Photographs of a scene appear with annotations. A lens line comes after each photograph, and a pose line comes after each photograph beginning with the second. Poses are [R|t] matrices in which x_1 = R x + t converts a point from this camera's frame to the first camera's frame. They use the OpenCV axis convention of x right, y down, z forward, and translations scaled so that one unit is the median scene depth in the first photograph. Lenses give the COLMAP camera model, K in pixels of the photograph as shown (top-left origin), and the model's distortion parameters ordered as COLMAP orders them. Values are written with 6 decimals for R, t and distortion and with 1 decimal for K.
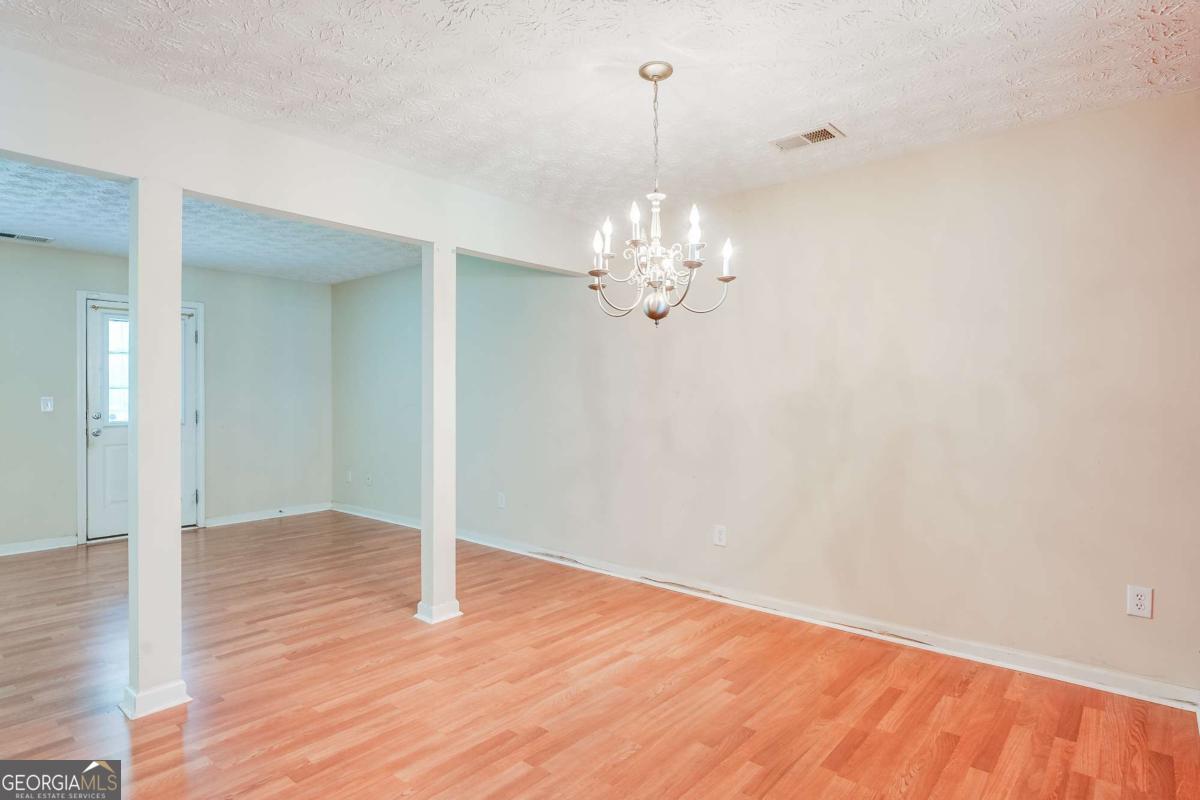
lens RADIAL K [[657.6, 0, 594.8], [0, 657.6, 391.7], [0, 0, 1]] dist [0.003775, 0.001414]
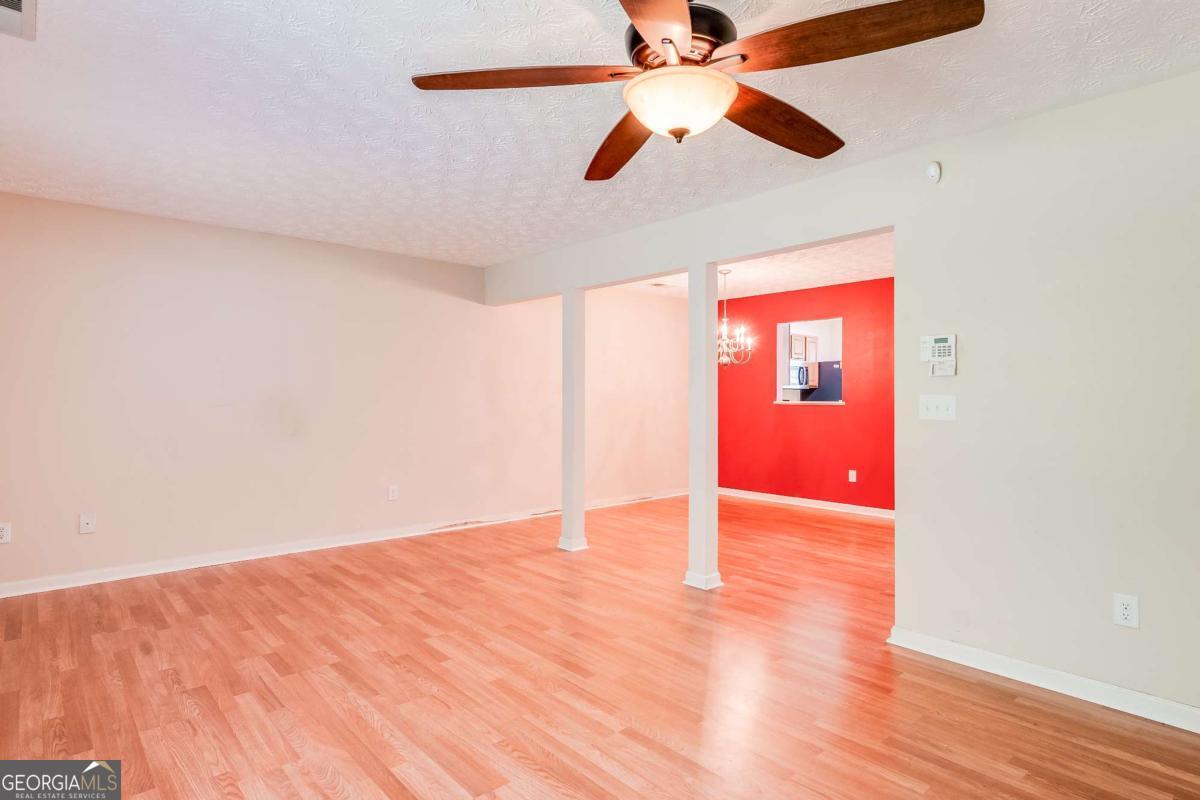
lens RADIAL K [[633.6, 0, 602.7], [0, 633.6, 393.1], [0, 0, 1]] dist [0.001991, 0.000582]
pose [[0.116645, 0.008848, 0.993134, -1.312048], [-0.008082, 0.999936, -0.007959, 0.002674], [-0.993141, -0.007098, 0.116709, 0.607356]]
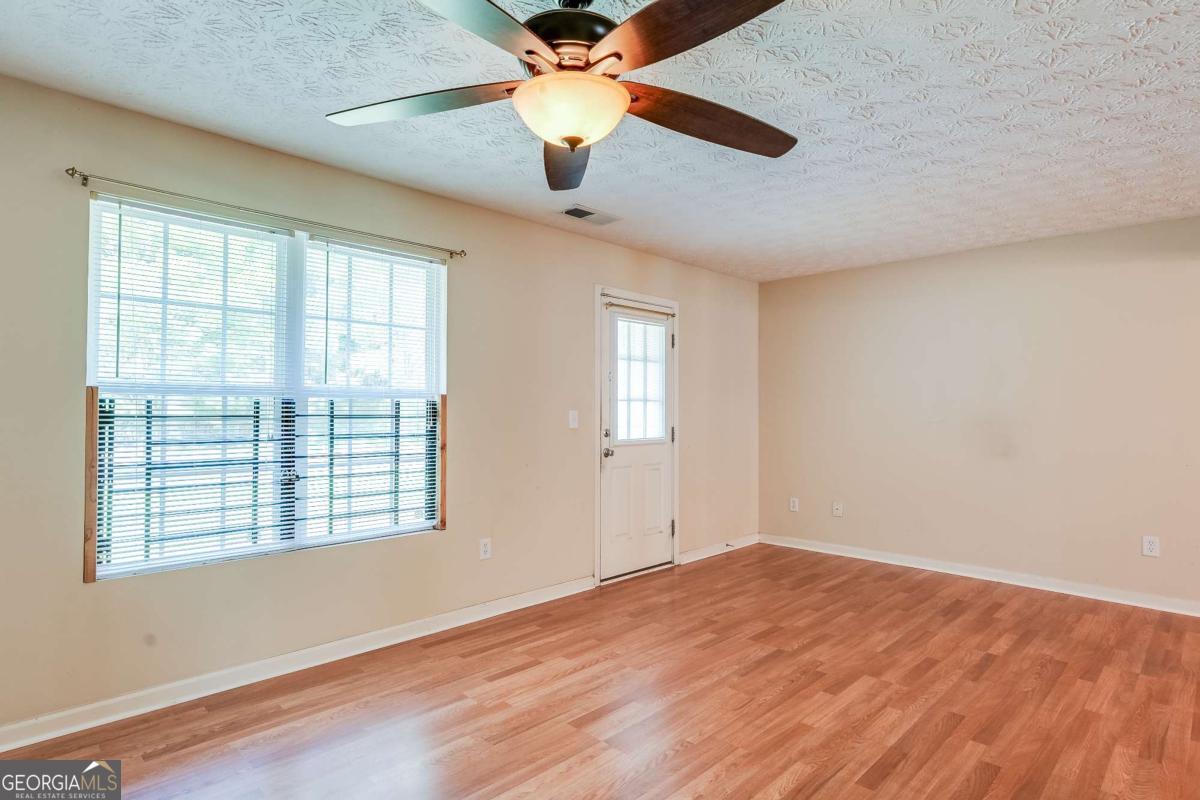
lens RADIAL K [[643.3, 0, 600.0], [0, 643.3, 400.0], [0, 0, 1]] dist [-0.002478, -0.000739]
pose [[0.998302, 0.009841, -0.057417, -0.868733], [-0.010422, 0.999897, -0.009837, 0.003207], [0.057315, 0.010419, 0.998302, 0.218959]]
